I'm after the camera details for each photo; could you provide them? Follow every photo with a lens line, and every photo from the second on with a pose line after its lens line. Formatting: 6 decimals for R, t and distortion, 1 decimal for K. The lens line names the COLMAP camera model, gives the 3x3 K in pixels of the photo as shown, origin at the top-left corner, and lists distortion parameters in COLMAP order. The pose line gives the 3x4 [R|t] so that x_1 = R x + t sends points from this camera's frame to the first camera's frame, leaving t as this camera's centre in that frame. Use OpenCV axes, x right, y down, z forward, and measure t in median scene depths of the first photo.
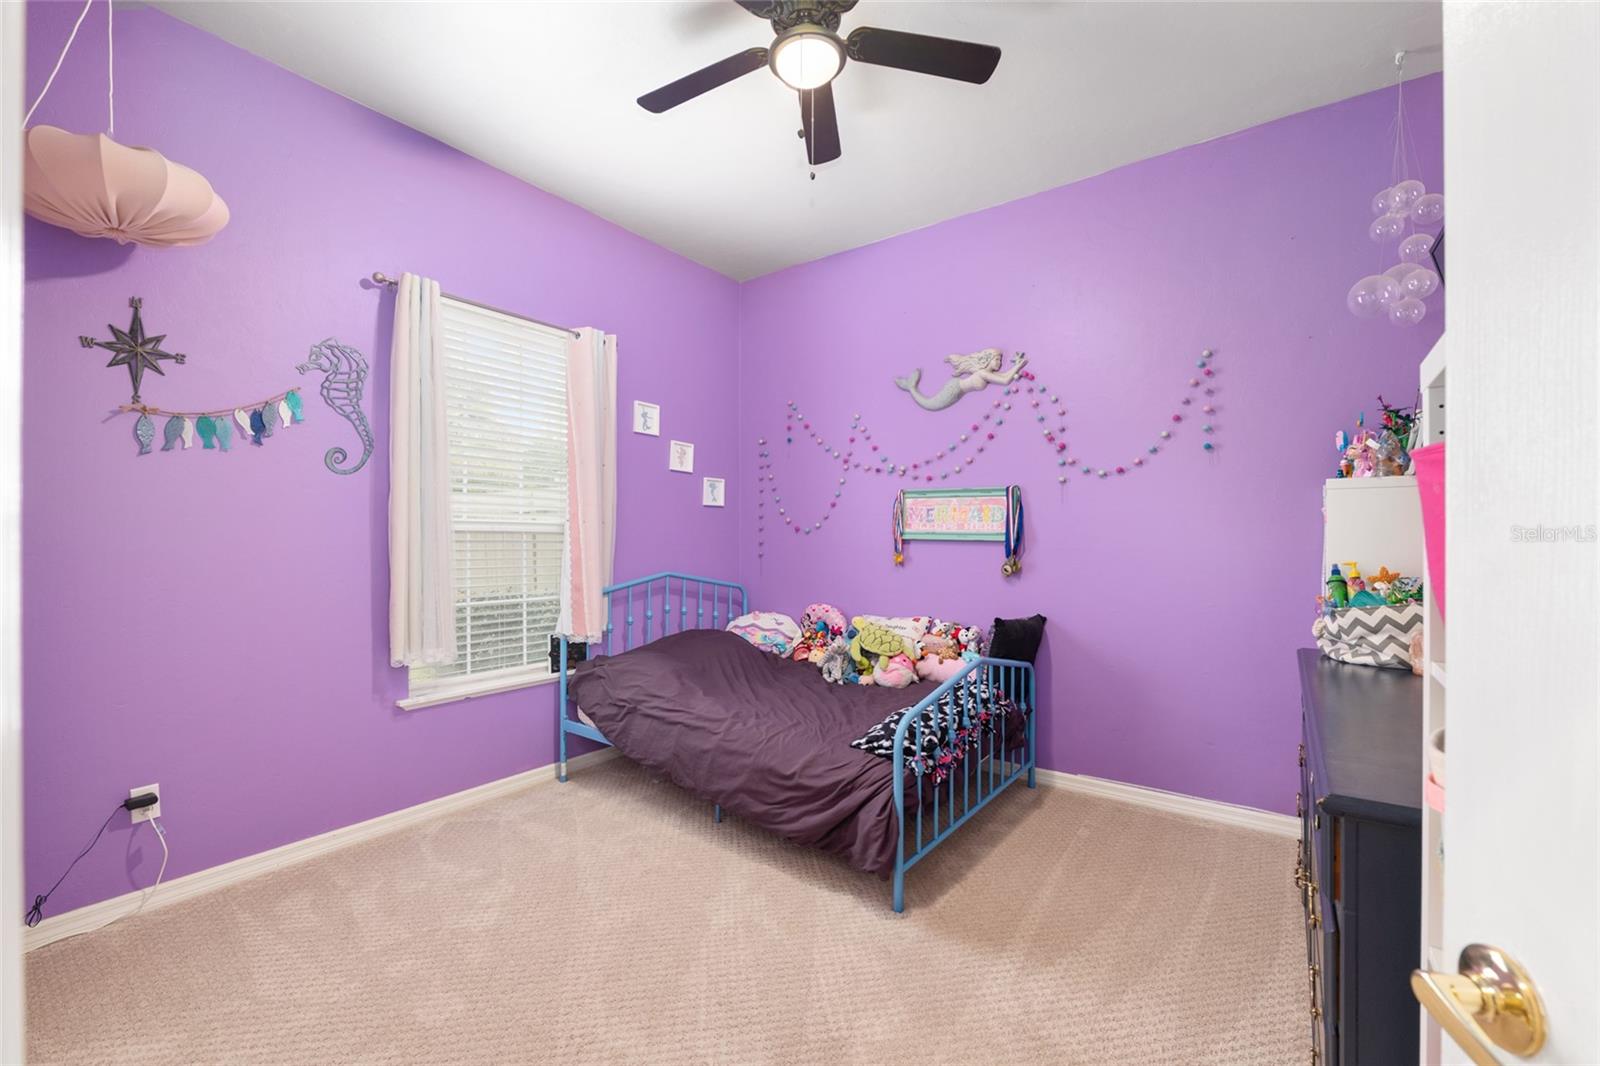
lens RADIAL K [[675.2, 0, 797.1], [0, 675.2, 541.4], [0, 0, 1]] dist [-0.006062, -0.001816]
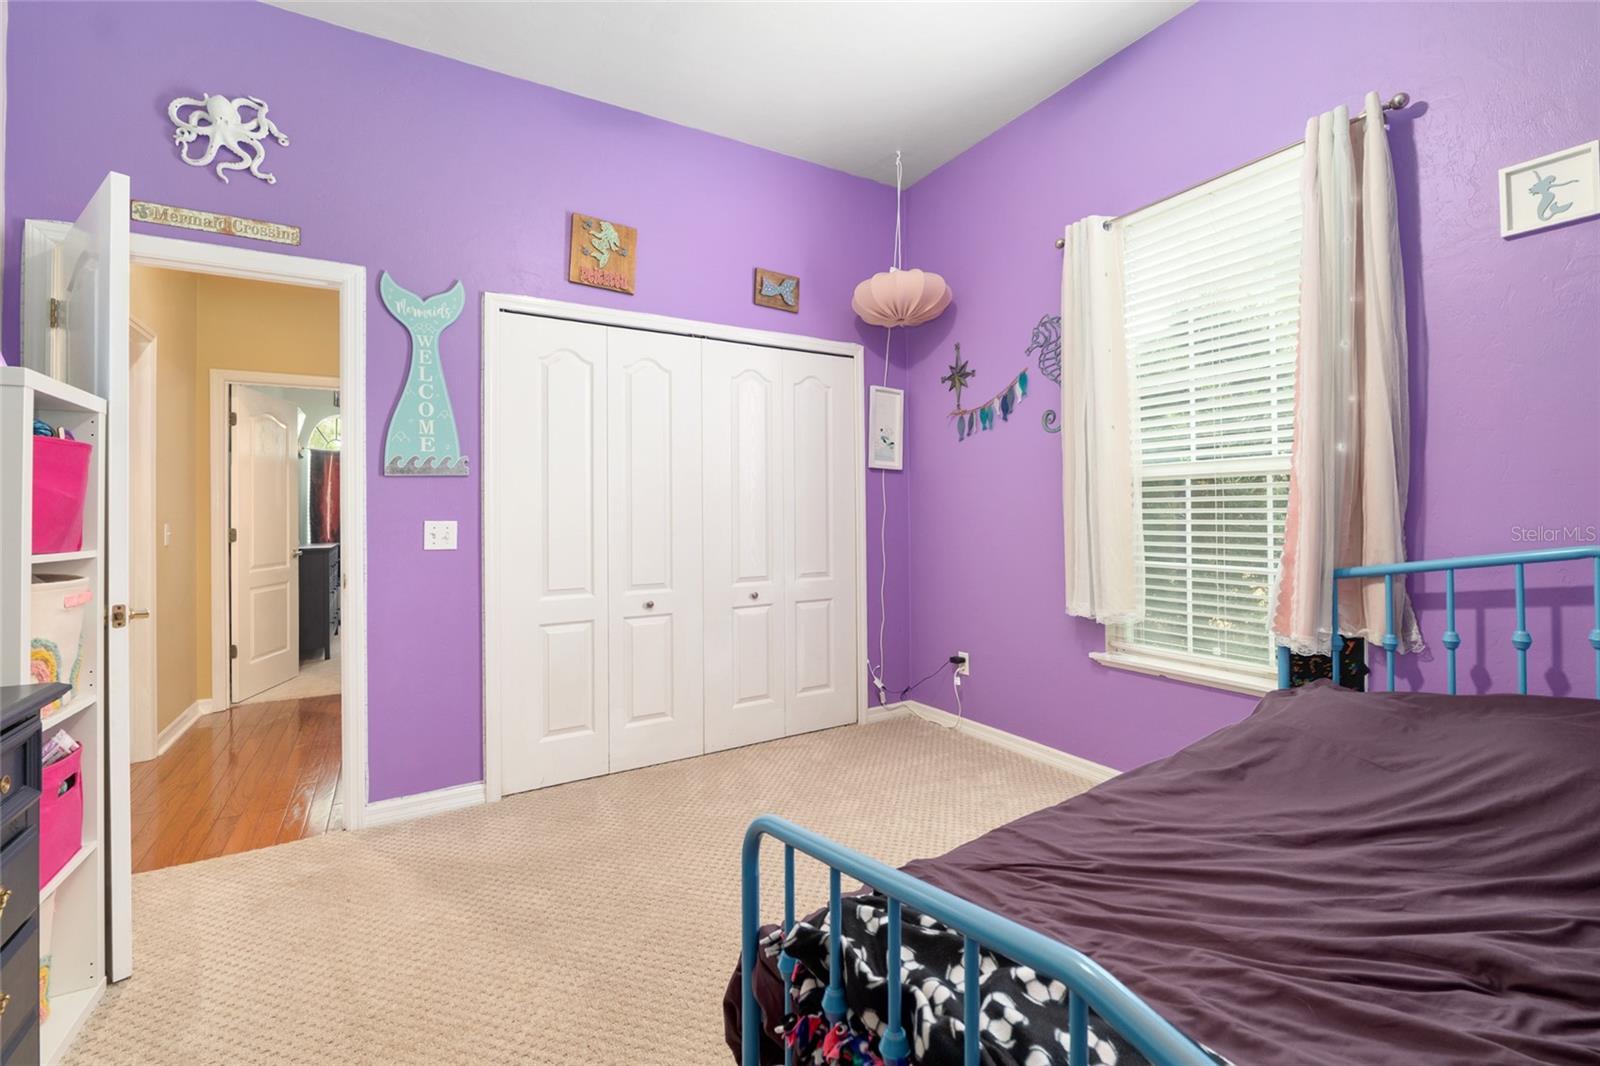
lens RADIAL K [[675.2, 0, 793.2], [0, 675.2, 509.4], [0, 0, 1]] dist [-0.006062, -0.001816]
pose [[-0.397521, -0.001946, -0.917591, 0.600942], [0.007999, 0.999952, -0.005586, 0.035038], [0.917558, -0.009560, -0.397487, 1.195350]]
